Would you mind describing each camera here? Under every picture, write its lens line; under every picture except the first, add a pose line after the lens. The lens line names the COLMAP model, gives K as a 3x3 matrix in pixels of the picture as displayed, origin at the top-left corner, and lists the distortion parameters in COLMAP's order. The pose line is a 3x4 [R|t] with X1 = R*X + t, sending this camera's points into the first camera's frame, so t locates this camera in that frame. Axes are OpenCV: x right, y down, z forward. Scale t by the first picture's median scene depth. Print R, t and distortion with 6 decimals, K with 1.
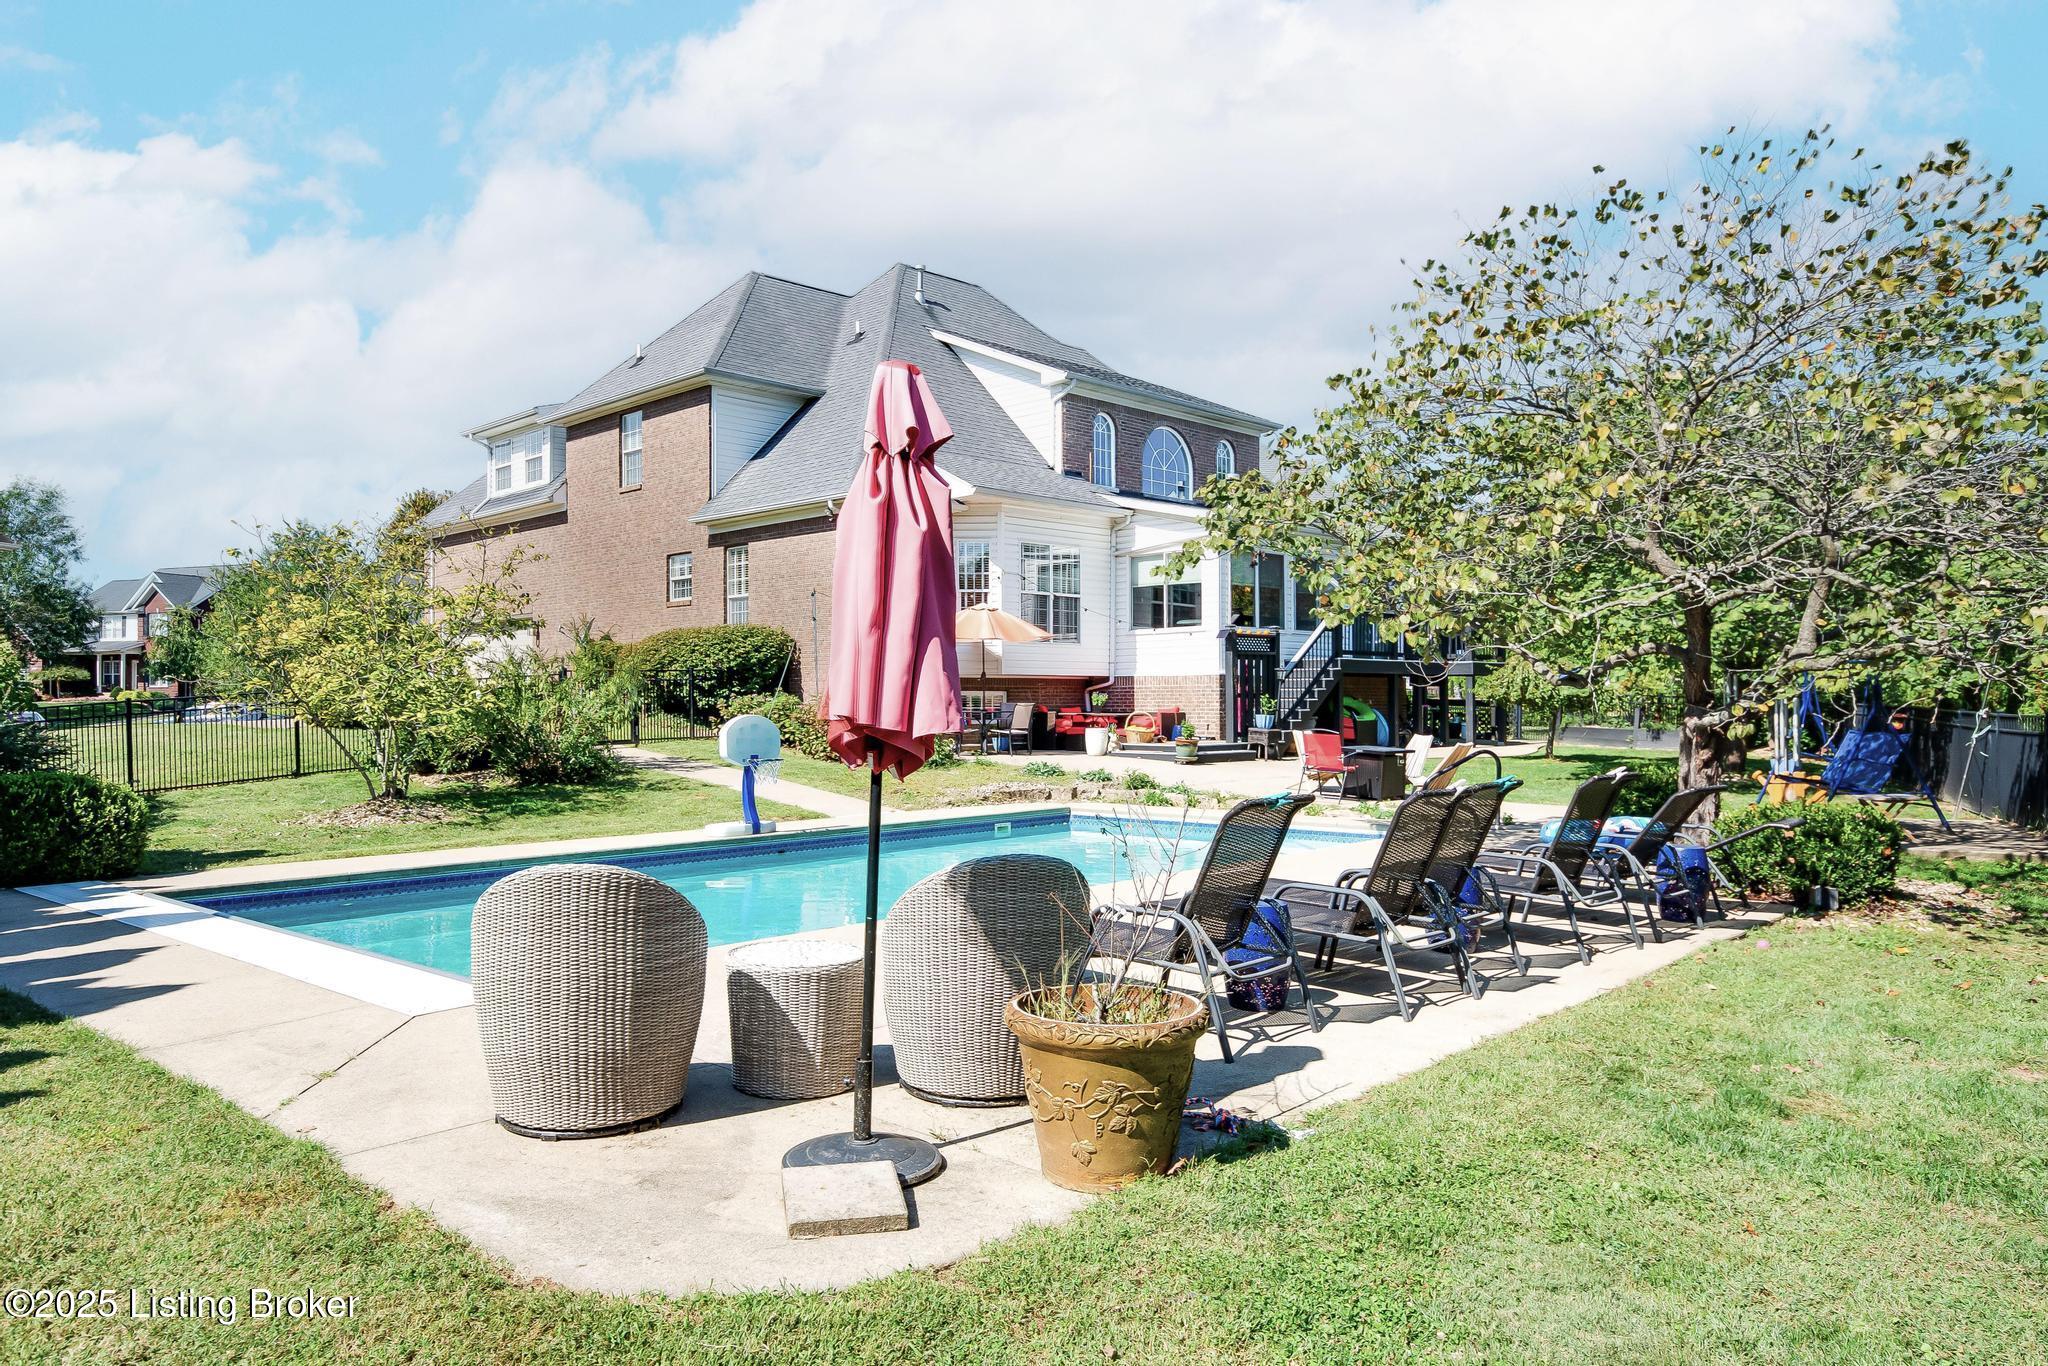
lens RADIAL K [[1309.8, 0, 1014.4], [0, 1309.8, 730.8], [0, 0, 1]] dist [-0.002012, -0.000751]
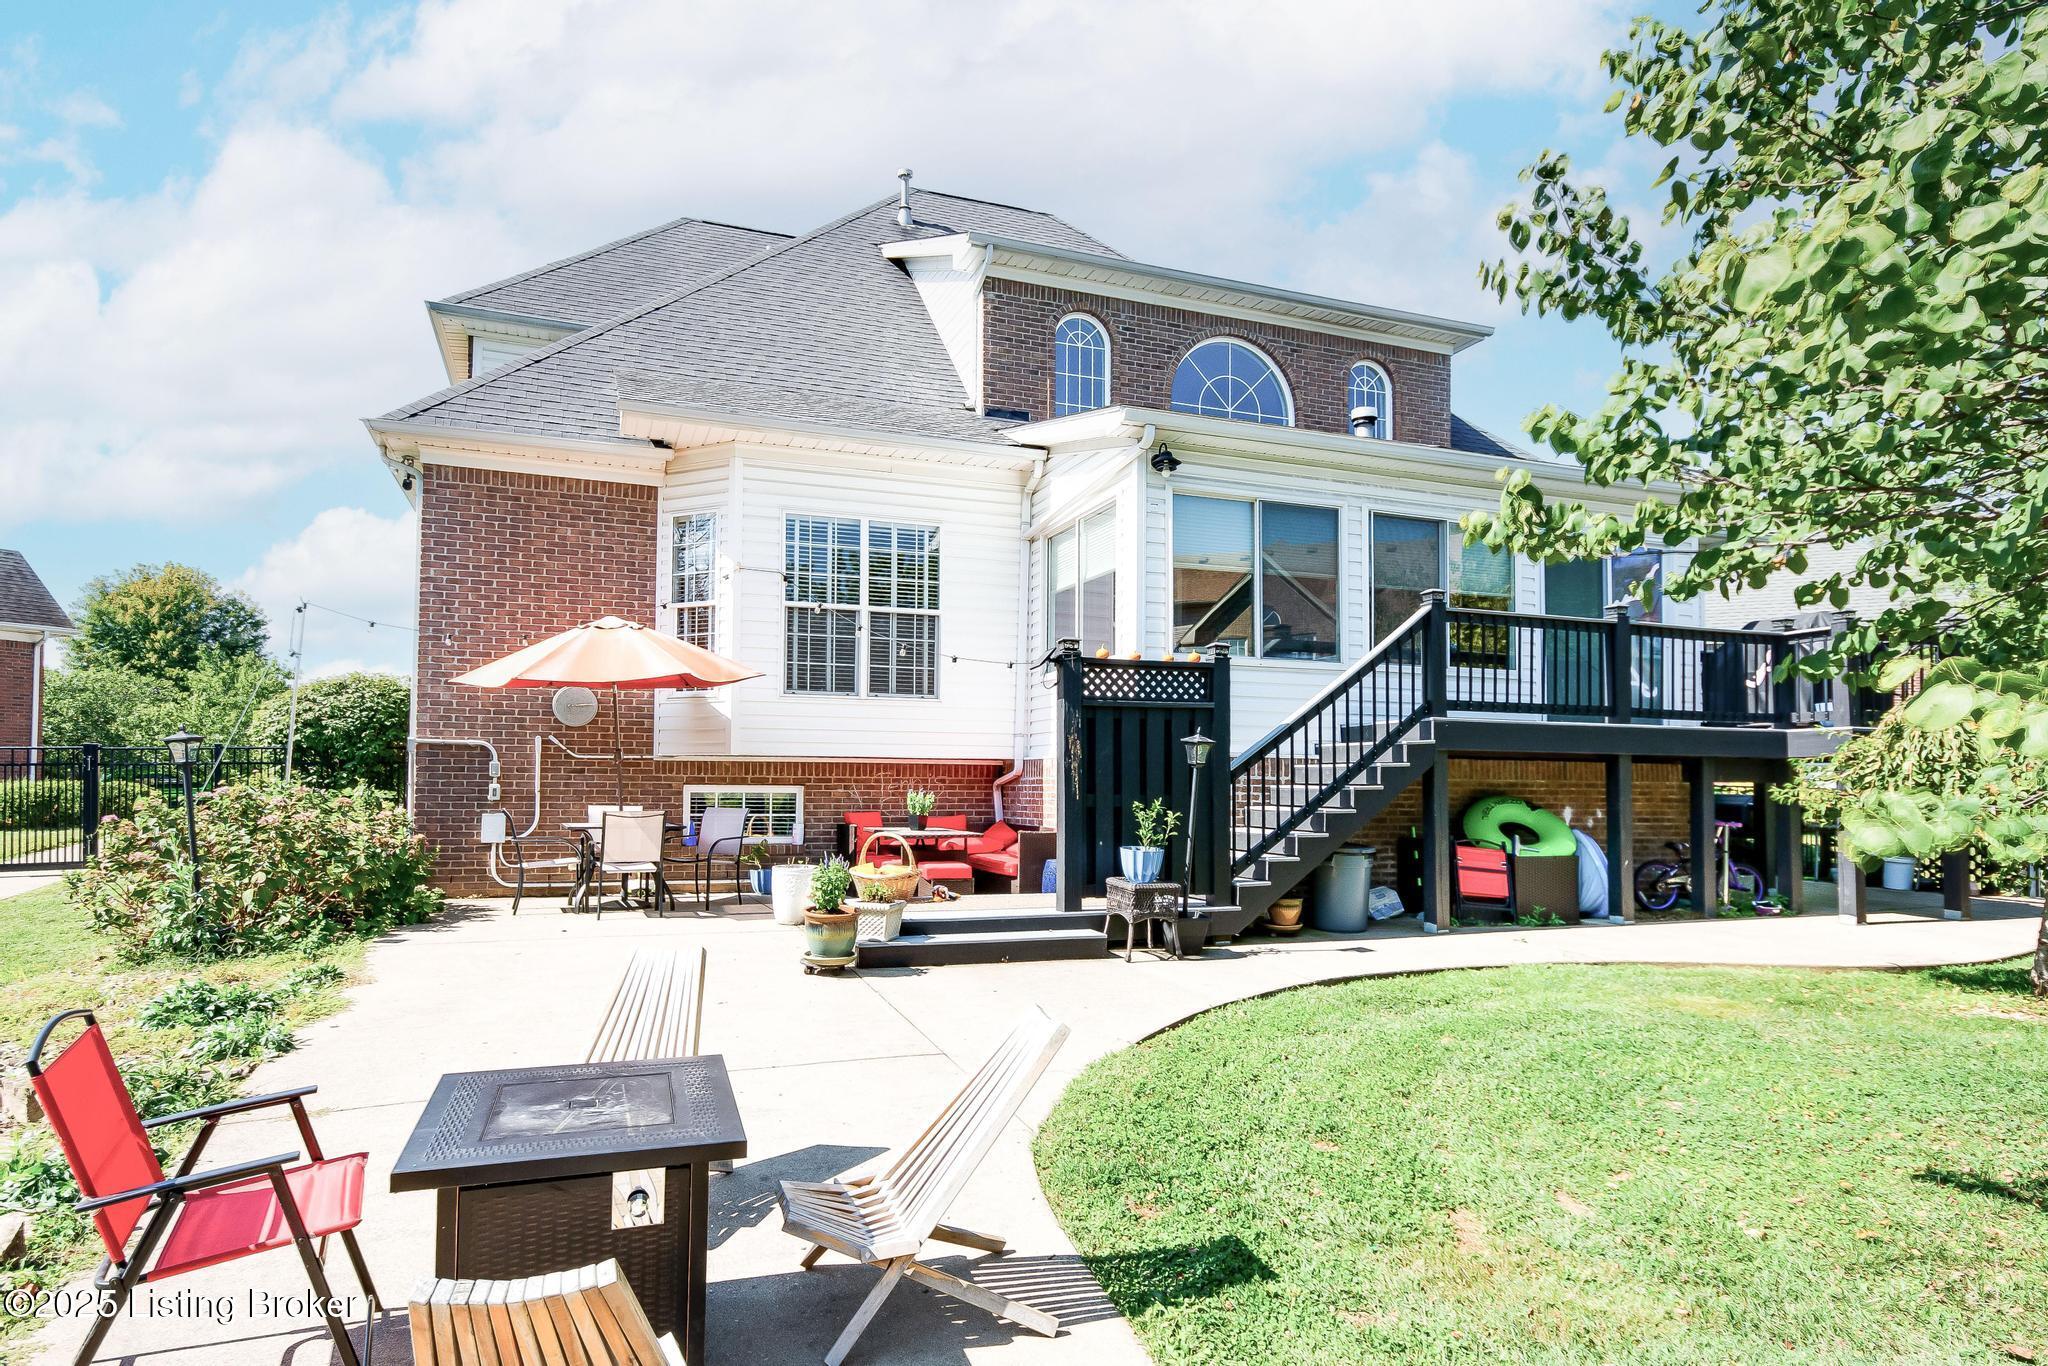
lens RADIAL K [[1173.2, 0, 1021.0], [0, 1173.2, 741.9], [0, 0, 1]] dist [0.002522, 0.000467]
pose [[0.912466, -0.007894, -0.409075, 0.283522], [-0.019322, 0.997867, -0.062355, -0.019689], [0.408695, 0.064801, 0.910368, 0.578898]]
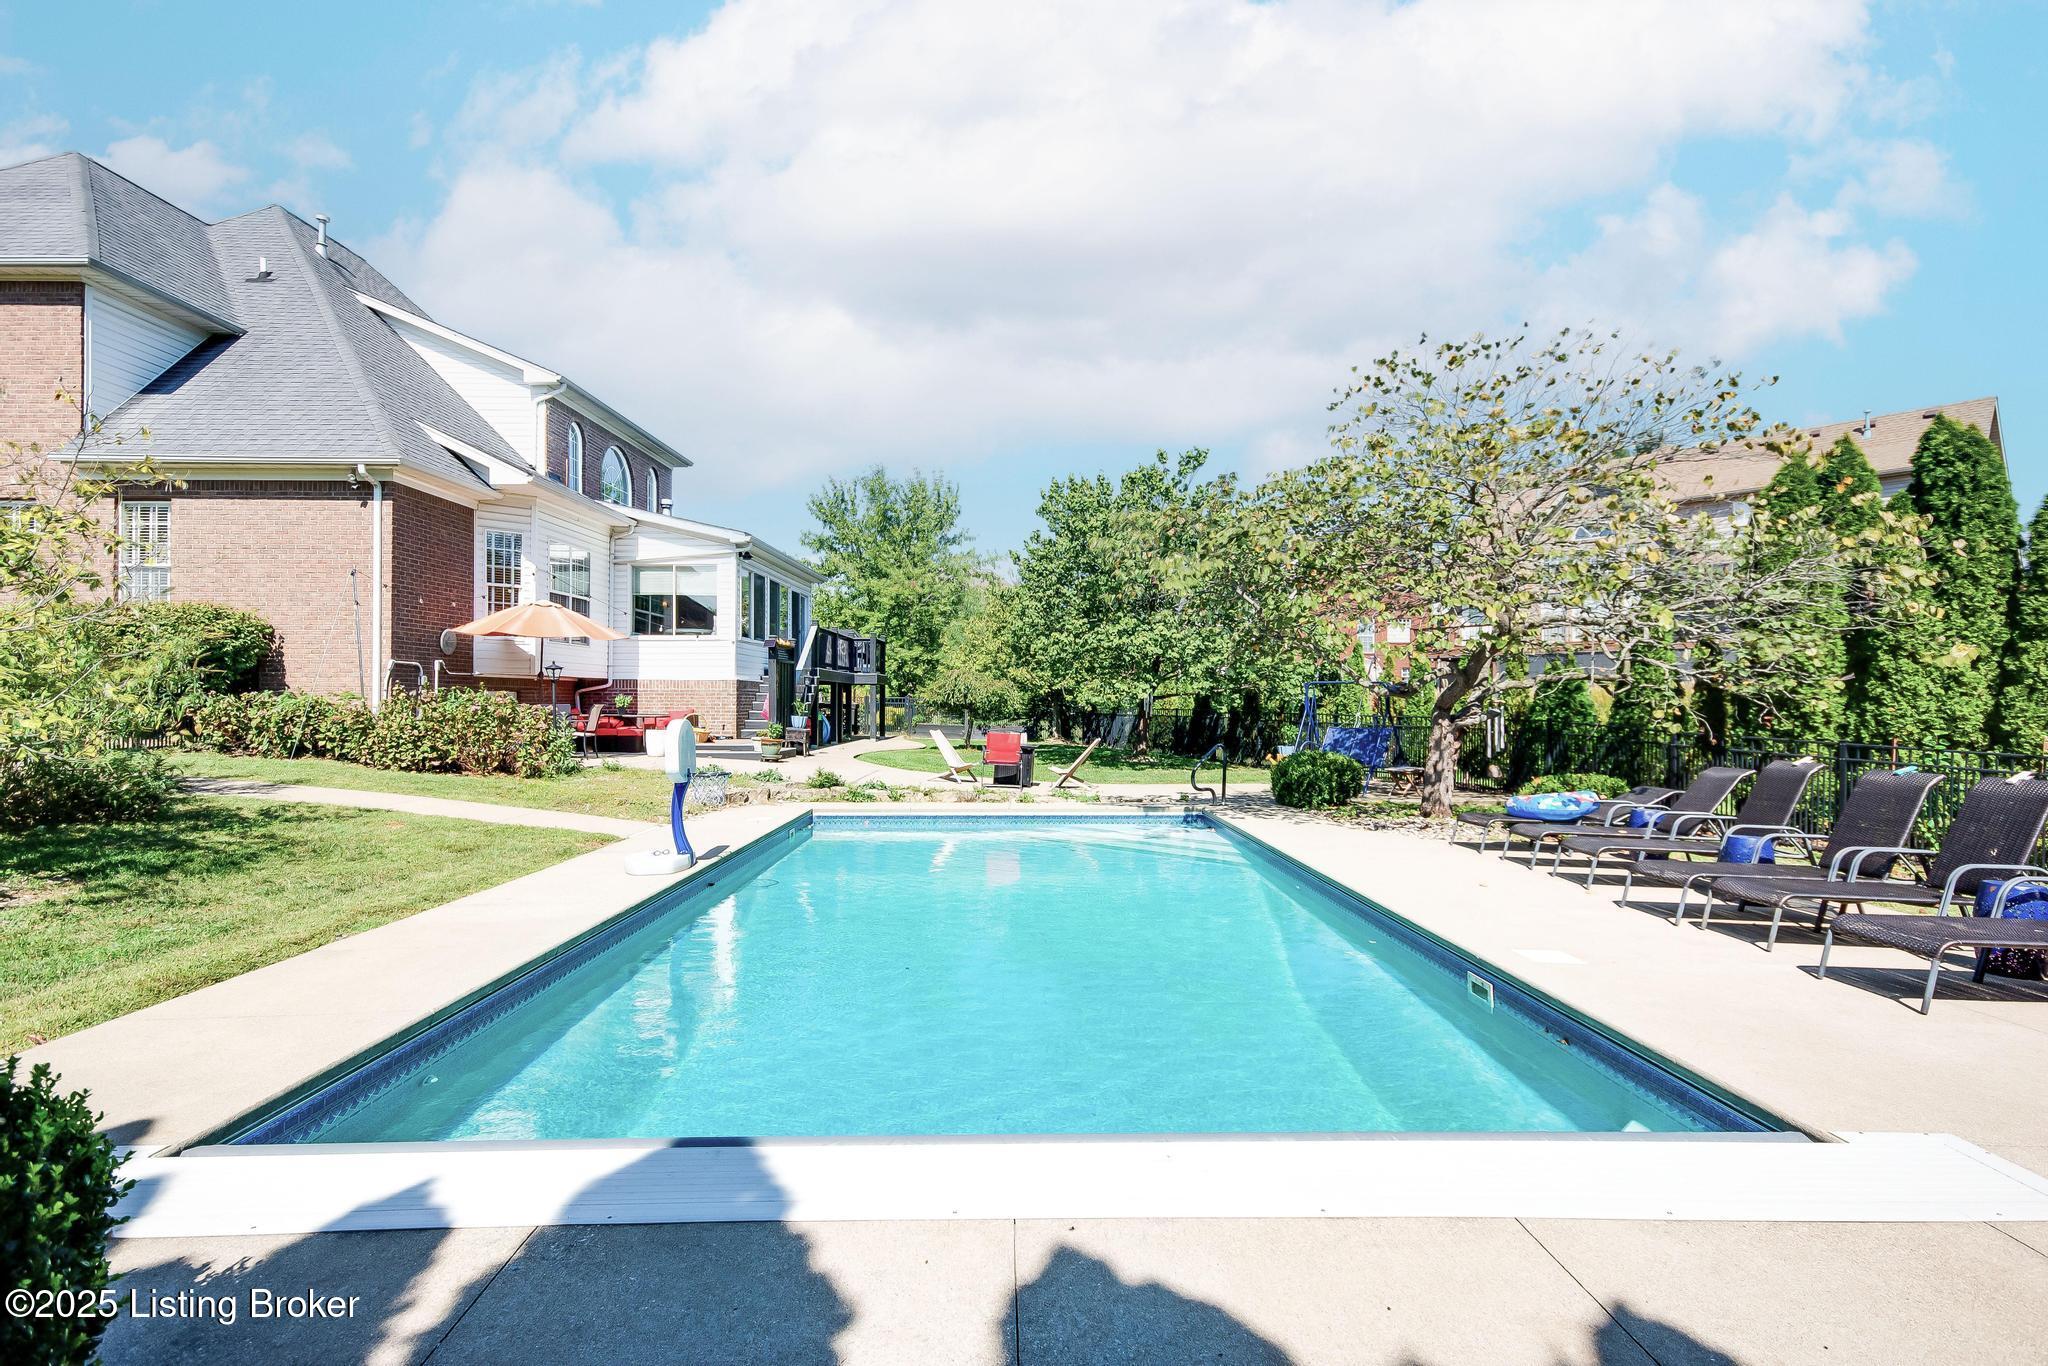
lens RADIAL K [[1009.4, 0, 1039.1], [0, 1009.4, 716.8], [0, 0, 1]] dist [0.002777, 0.000726]
pose [[0.716062, -0.003376, 0.698029, -0.249810], [0.010638, 0.999925, -0.006077, -0.003509], [-0.697956, 0.011777, 0.716044, 0.199212]]
